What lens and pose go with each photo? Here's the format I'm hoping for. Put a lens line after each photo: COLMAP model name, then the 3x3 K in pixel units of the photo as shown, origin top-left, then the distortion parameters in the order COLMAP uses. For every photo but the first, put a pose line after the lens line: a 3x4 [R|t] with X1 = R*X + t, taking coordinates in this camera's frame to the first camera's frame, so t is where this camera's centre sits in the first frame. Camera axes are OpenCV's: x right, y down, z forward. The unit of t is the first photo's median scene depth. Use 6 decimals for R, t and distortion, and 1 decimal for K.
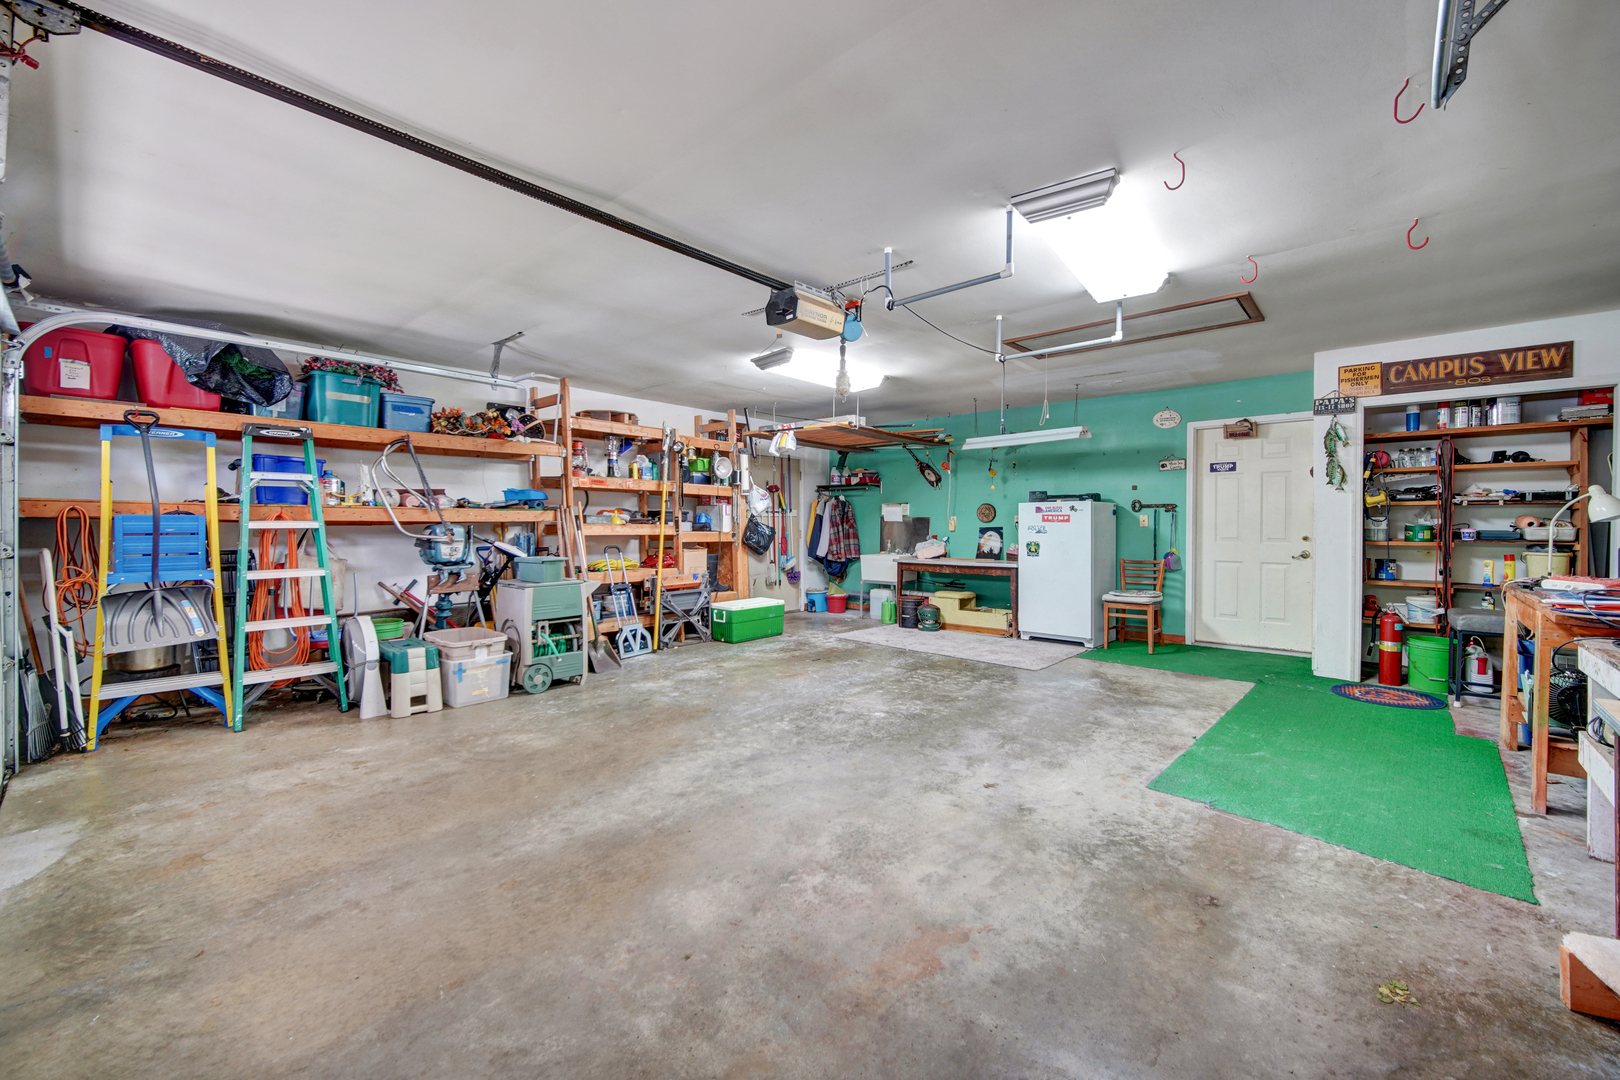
lens RADIAL K [[655.4, 0, 803.6], [0, 655.4, 530.3], [0, 0, 1]] dist [-0.001177, -0.000216]
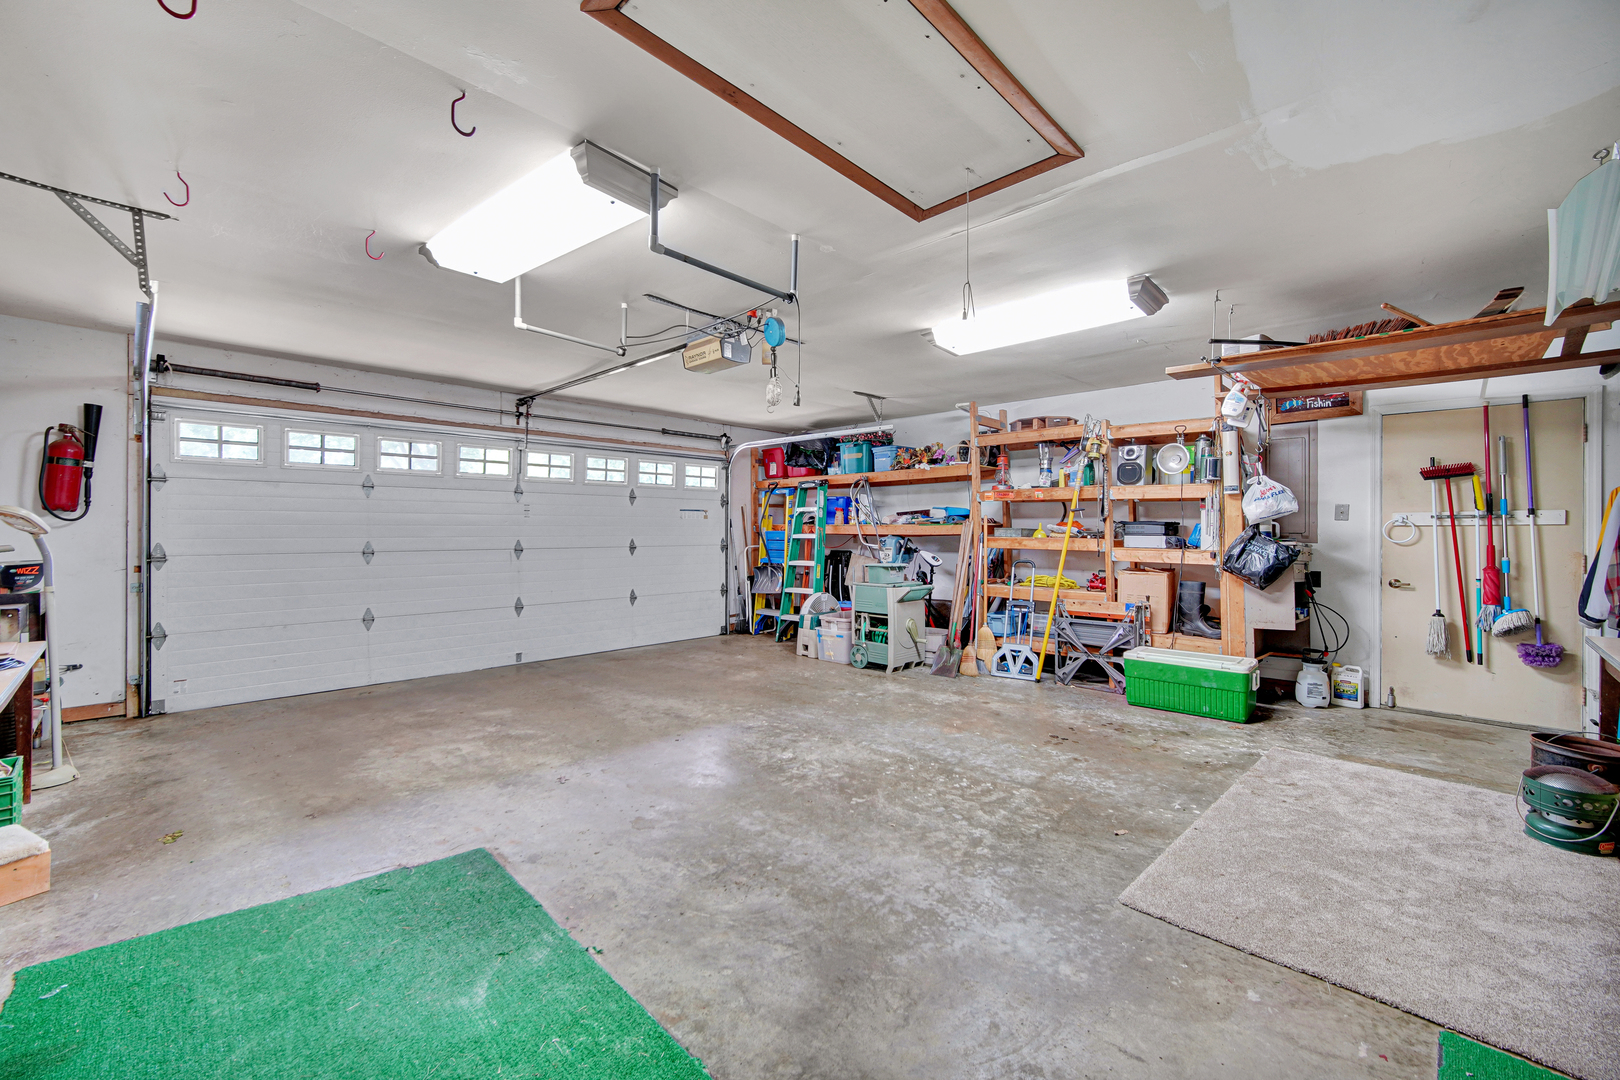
lens RADIAL K [[655.4, 0, 803.6], [0, 655.4, 530.3], [0, 0, 1]] dist [-0.001177, -0.000216]
pose [[-0.034066, -0.004041, -0.999411, 0.983913], [-0.014050, 0.999895, -0.003564, -0.017645], [0.999321, 0.013920, -0.034119, 1.038170]]
